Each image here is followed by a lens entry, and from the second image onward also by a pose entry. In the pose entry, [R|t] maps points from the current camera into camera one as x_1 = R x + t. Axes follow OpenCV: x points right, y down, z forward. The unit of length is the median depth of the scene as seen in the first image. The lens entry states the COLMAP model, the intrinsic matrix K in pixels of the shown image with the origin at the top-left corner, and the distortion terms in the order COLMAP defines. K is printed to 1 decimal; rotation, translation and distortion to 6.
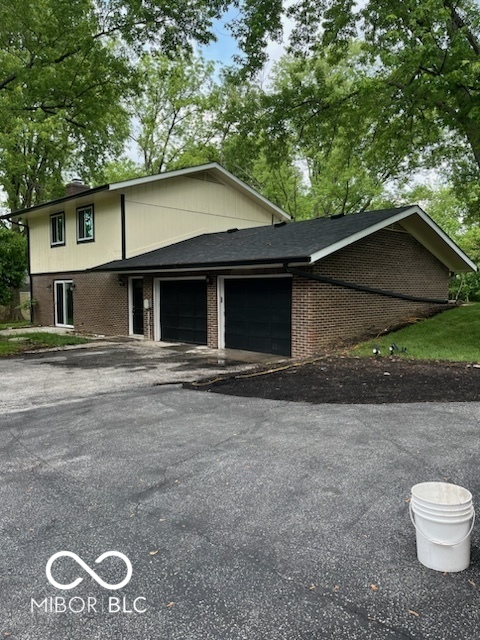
lens RADIAL K [[475.1, 0, 243.1], [0, 475.1, 318.0], [0, 0, 1]] dist [0.011990, -0.002060]
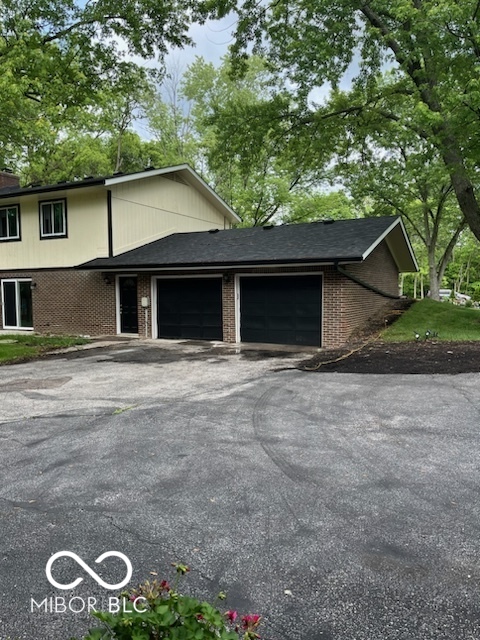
lens RADIAL K [[475.1, 0, 243.1], [0, 475.1, 318.0], [0, 0, 1]] dist [0.011990, -0.002060]
pose [[0.958780, -0.019263, 0.283496, -0.273205], [0.020336, 0.999793, -0.000842, 0.008701], [-0.283421, 0.006572, 0.958973, -0.012948]]
